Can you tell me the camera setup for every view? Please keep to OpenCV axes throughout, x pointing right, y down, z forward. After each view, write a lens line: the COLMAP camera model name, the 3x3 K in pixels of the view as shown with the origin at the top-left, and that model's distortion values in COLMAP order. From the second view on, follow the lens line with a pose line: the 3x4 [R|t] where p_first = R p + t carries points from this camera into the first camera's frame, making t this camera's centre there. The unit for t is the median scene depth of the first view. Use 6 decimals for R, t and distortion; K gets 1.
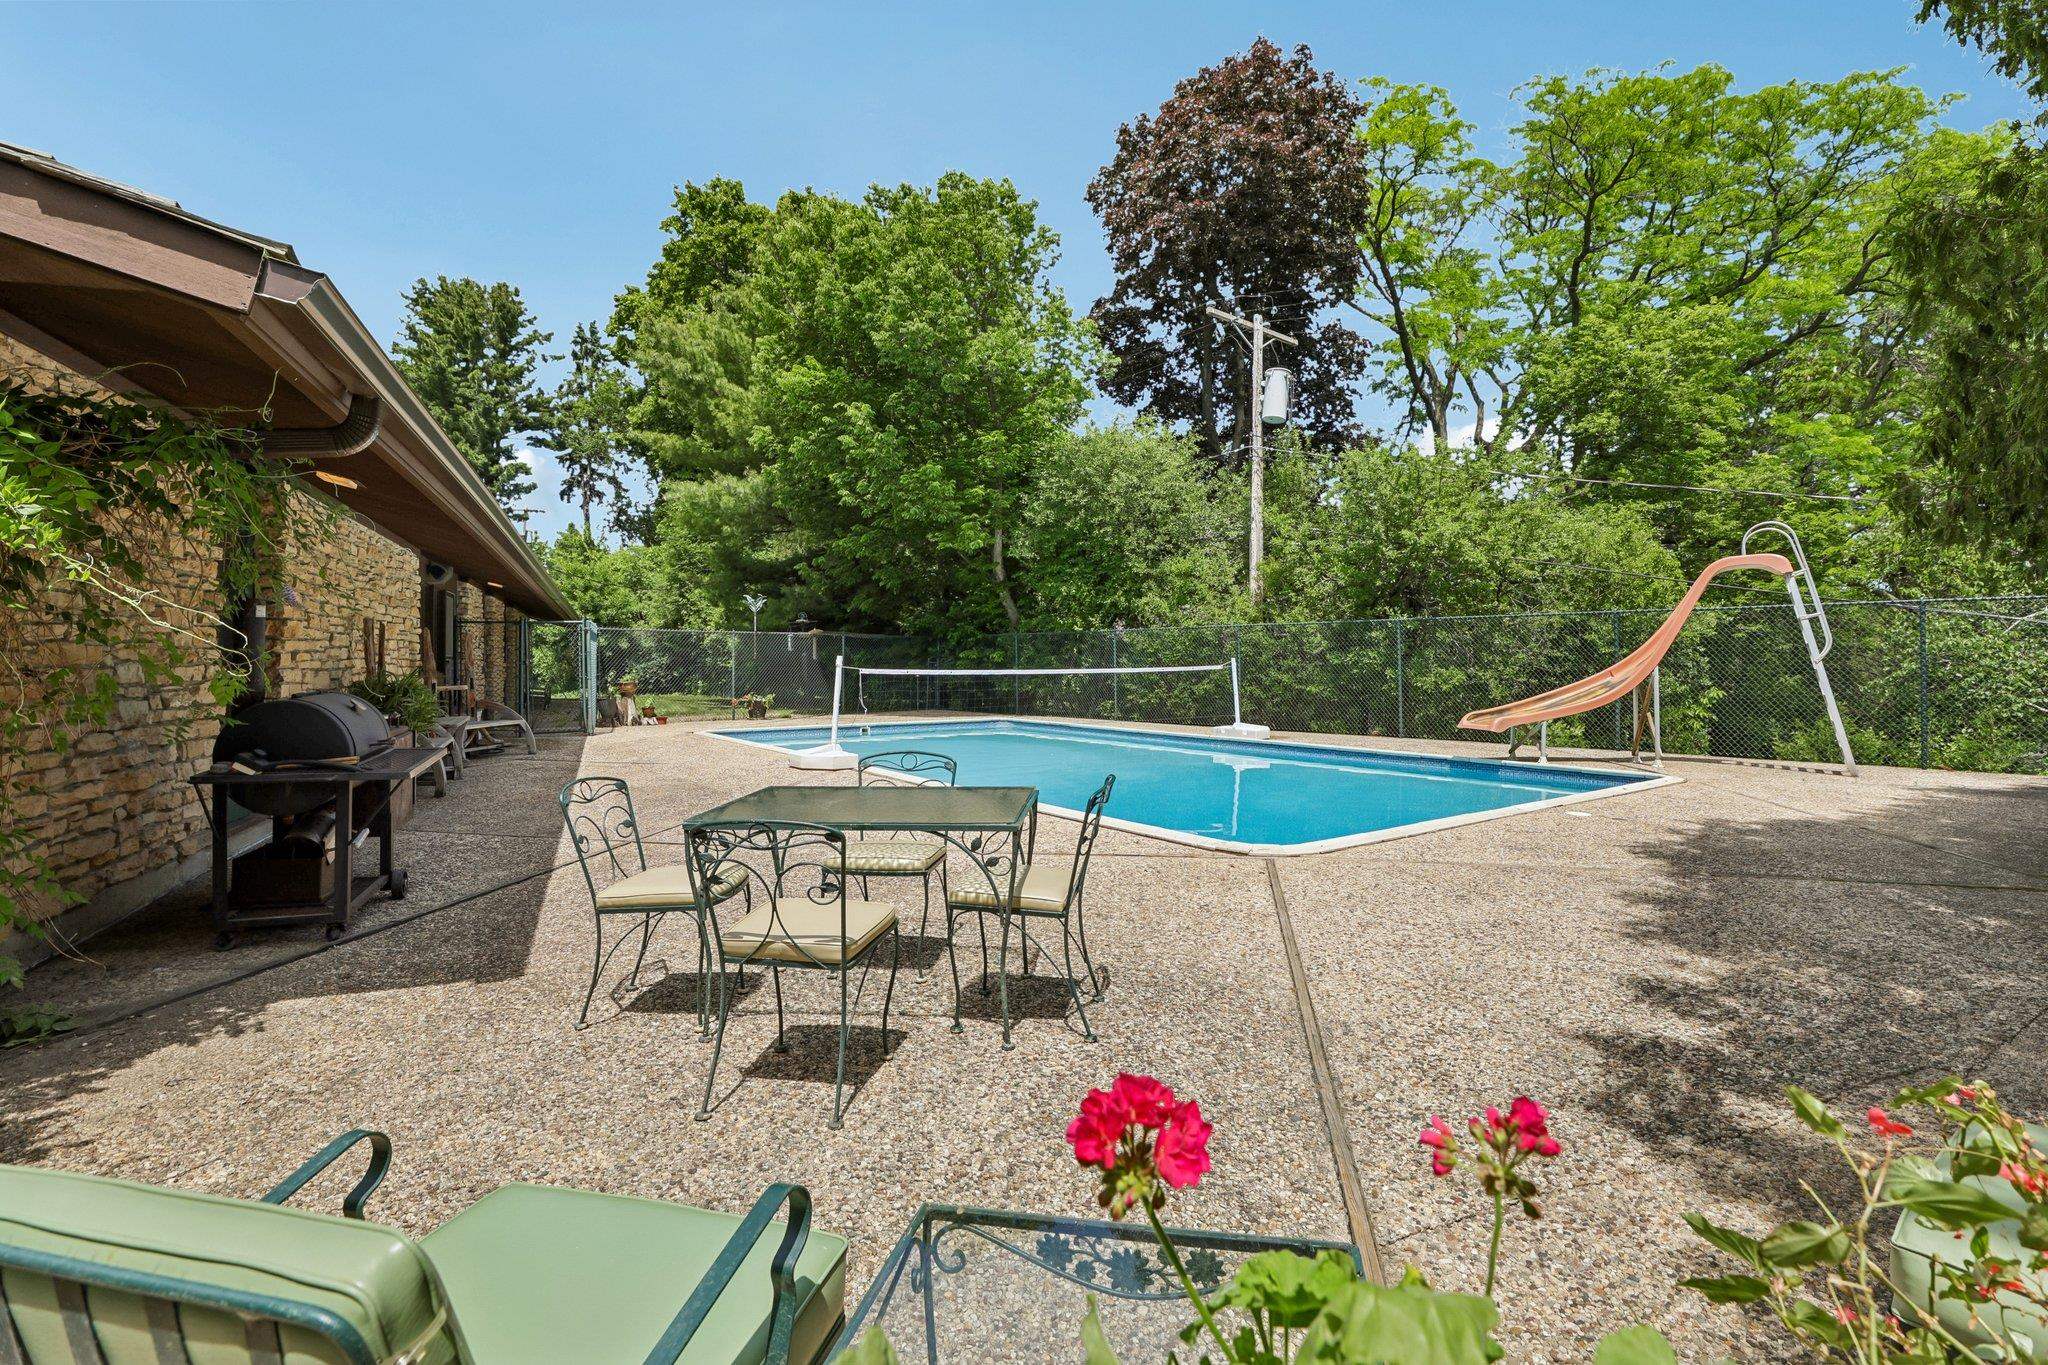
lens RADIAL K [[950.2, 0, 1031.3], [0, 950.2, 661.8], [0, 0, 1]] dist [-0.038712, 0.000663]
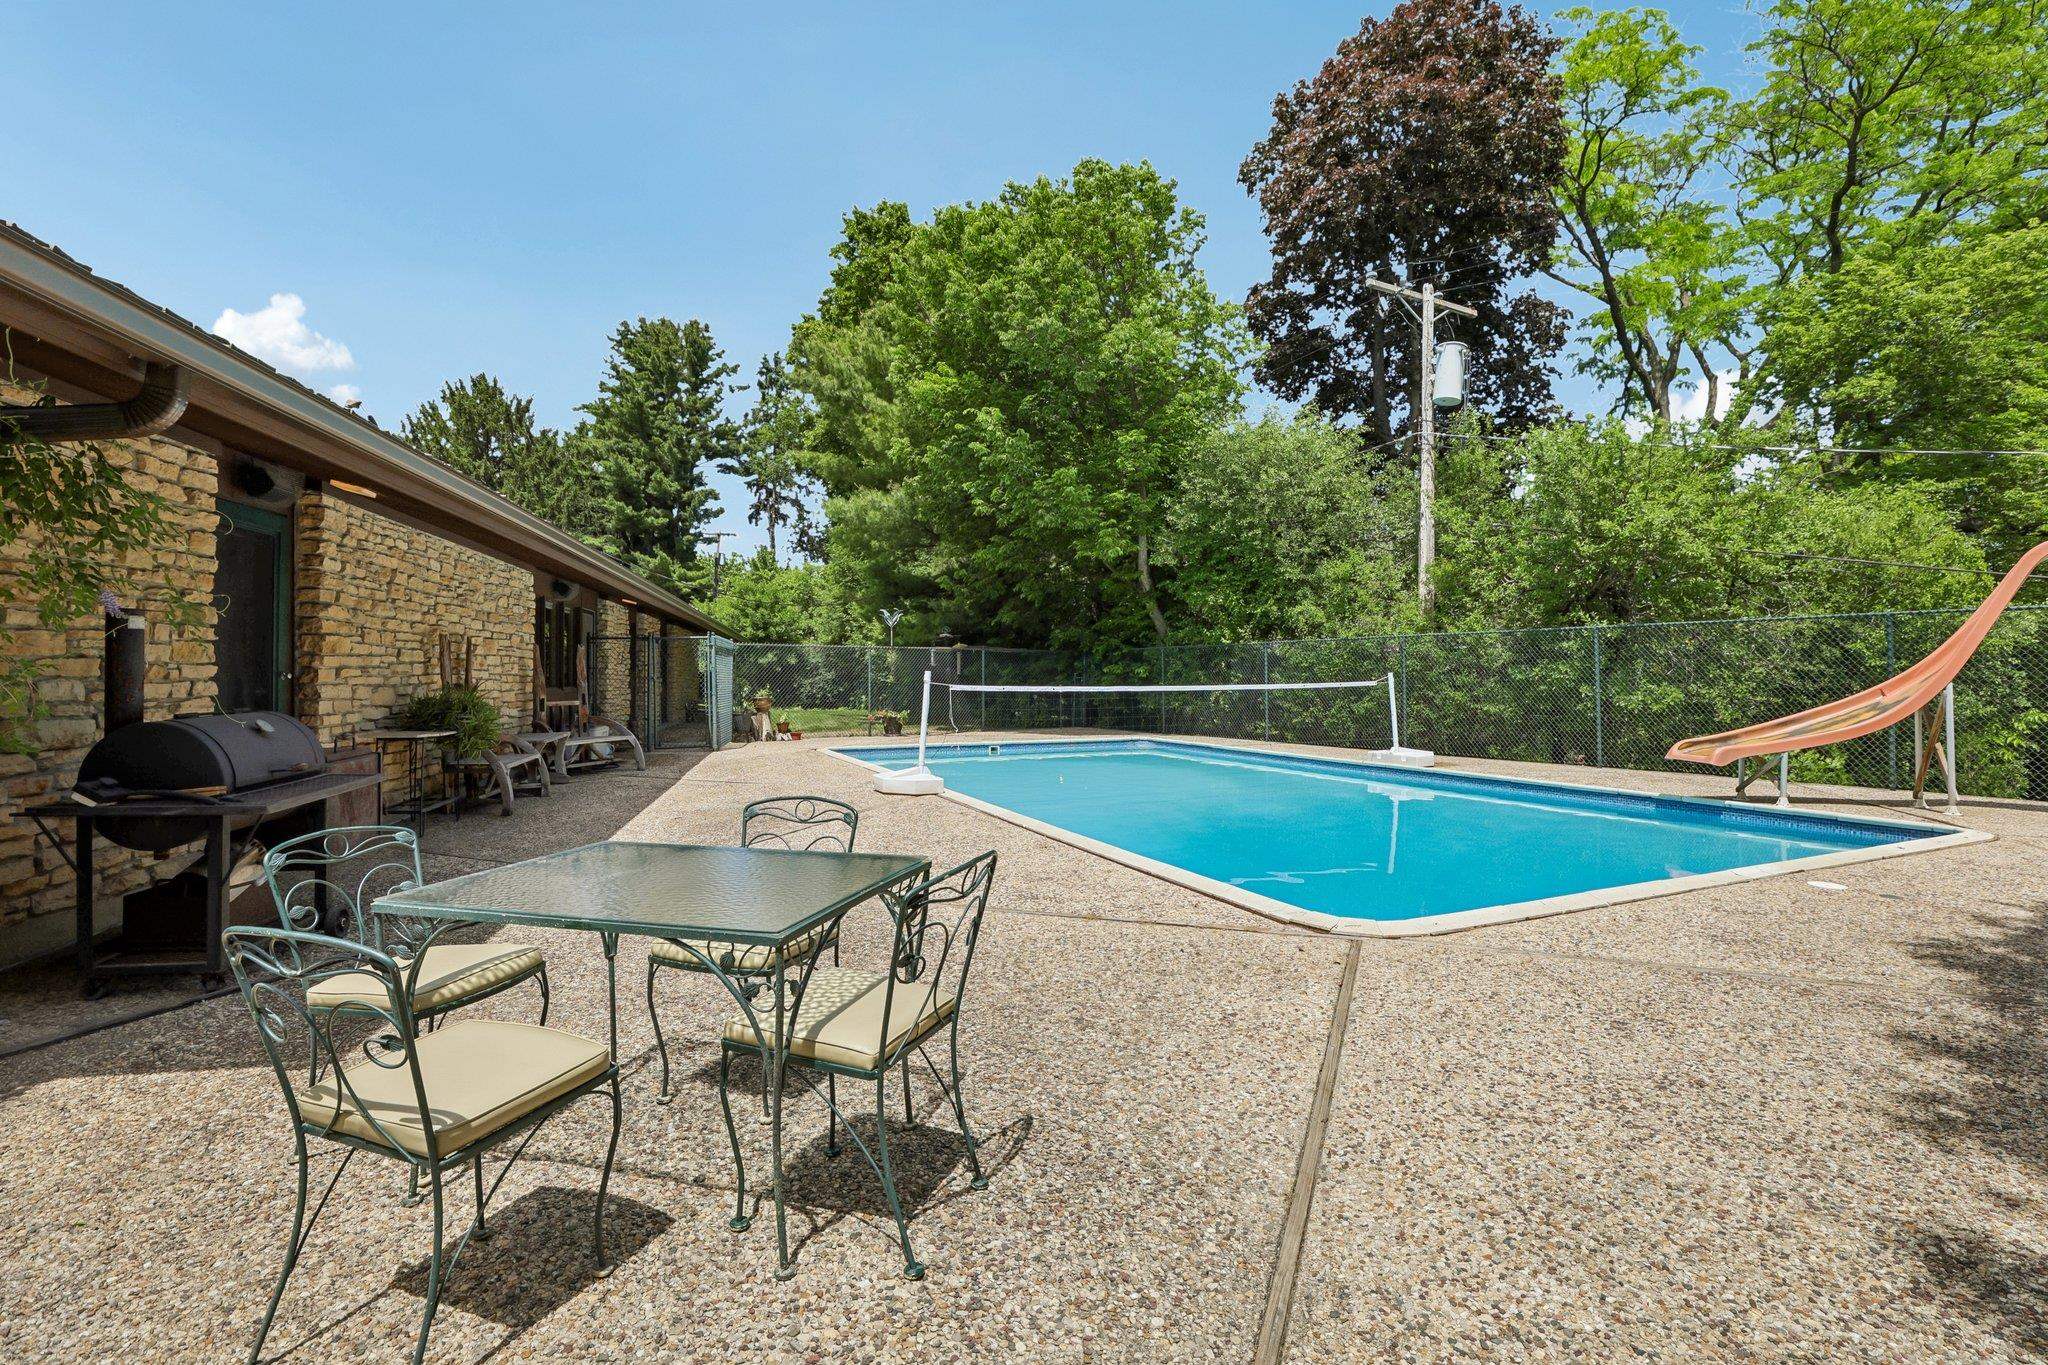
lens RADIAL K [[947.6, 0, 1036.0], [0, 947.6, 674.1], [0, 0, 1]] dist [-0.042066, 0.011363]
pose [[0.981626, -0.000945, -0.190812, 0.043366], [0.000405, 0.999996, -0.002866, -0.000258], [0.190814, 0.002737, 0.981622, 0.065649]]
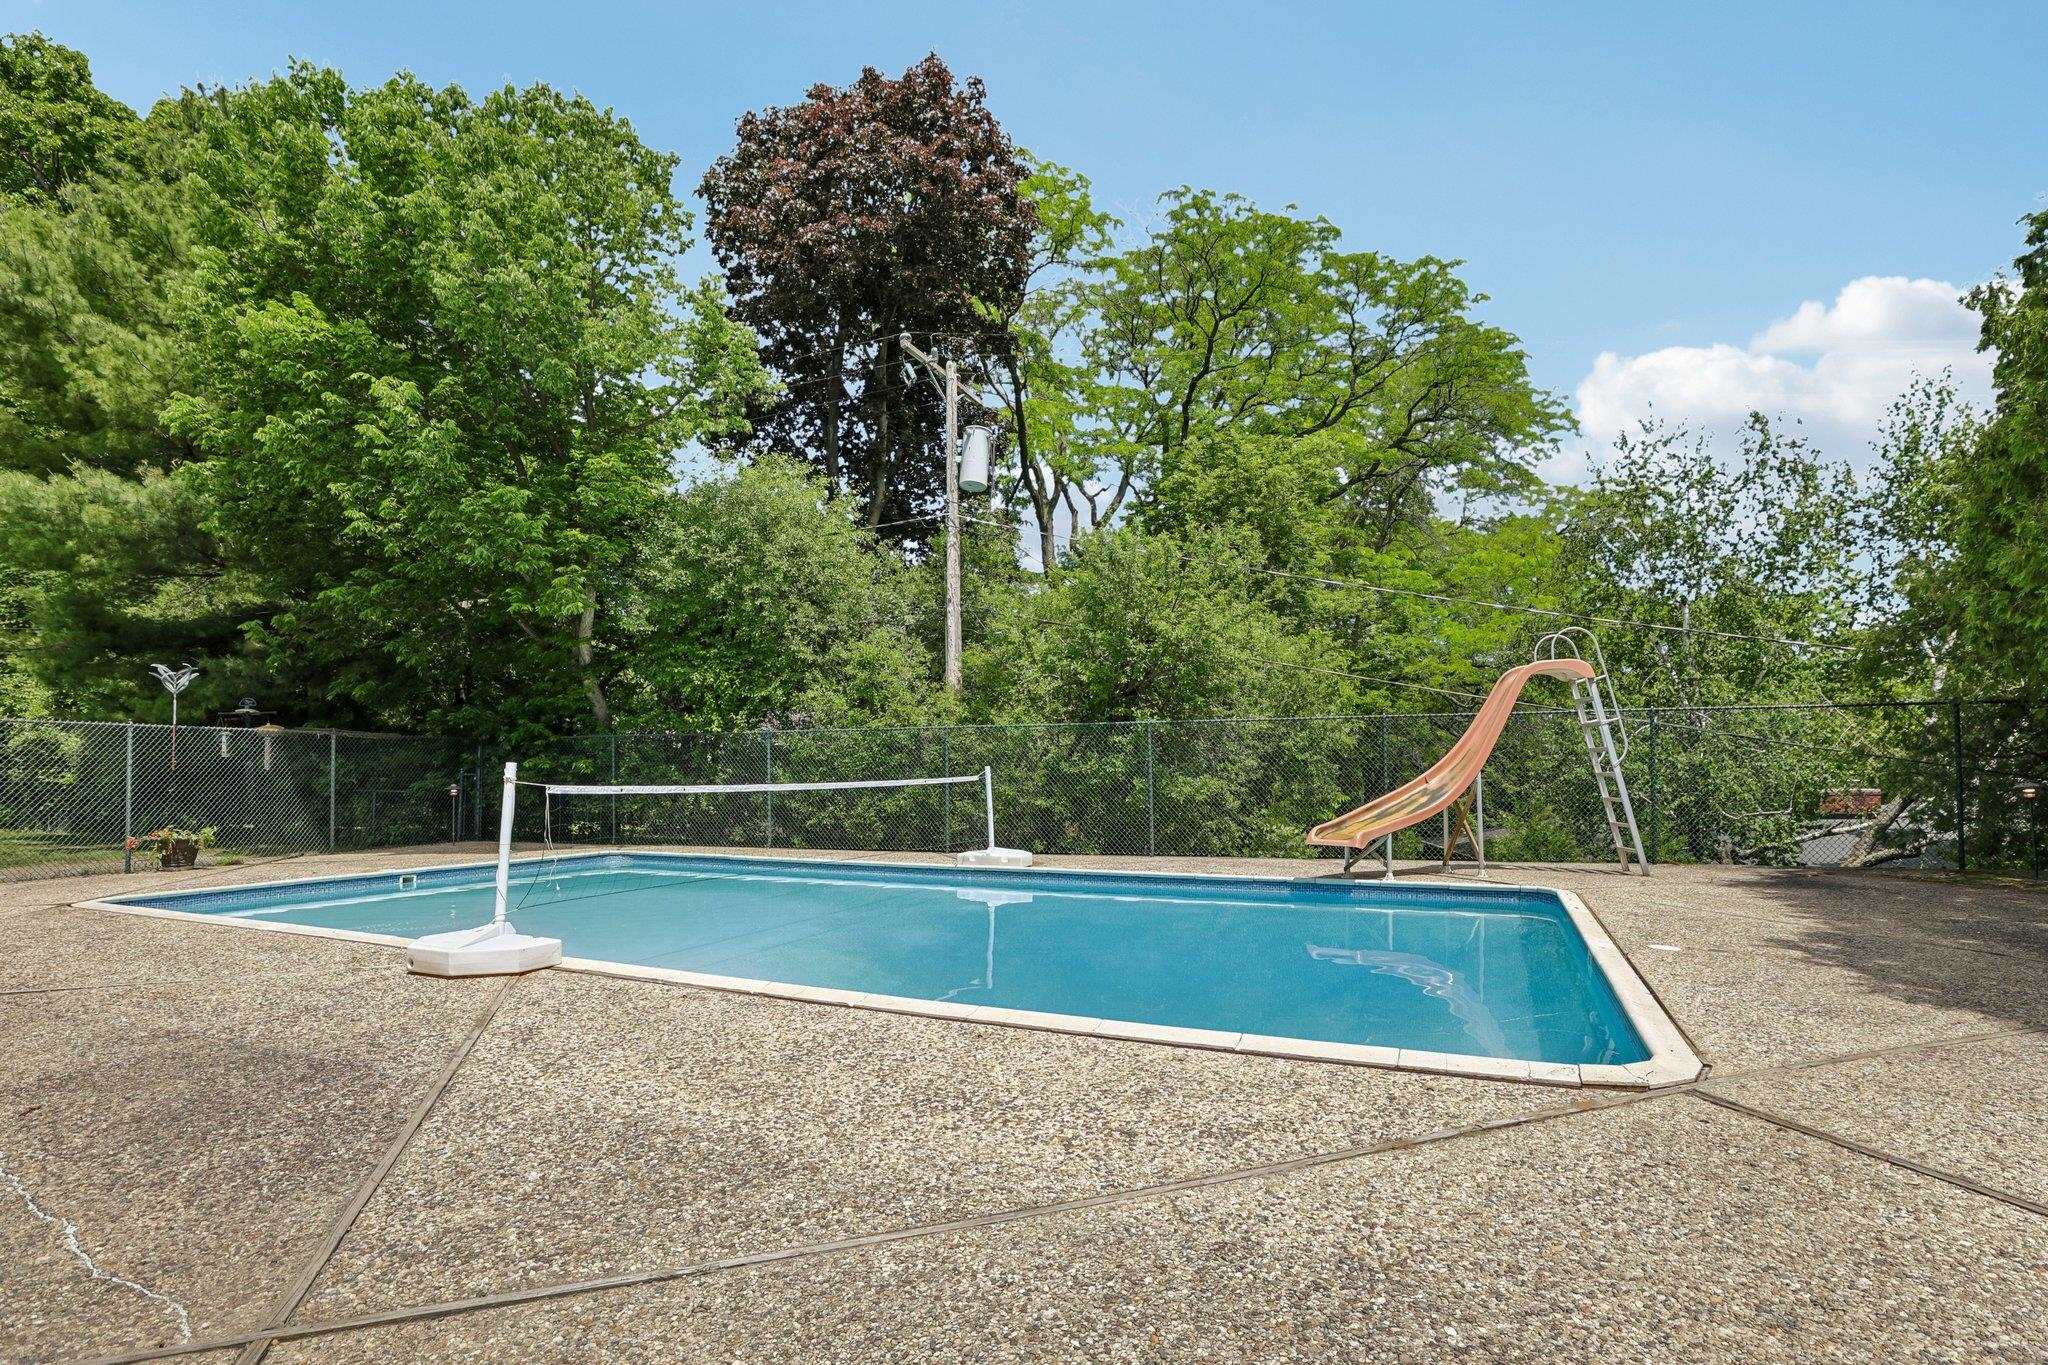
lens RADIAL K [[978.8, 0, 1023.7], [0, 978.8, 745.4], [0, 0, 1]] dist [-0.039005, 0.009841]
pose [[0.866201, 0.007701, 0.499637, -0.127327], [0.006535, 0.999621, -0.026735, 0.000498], [-0.499653, 0.026423, 0.865822, 0.201939]]
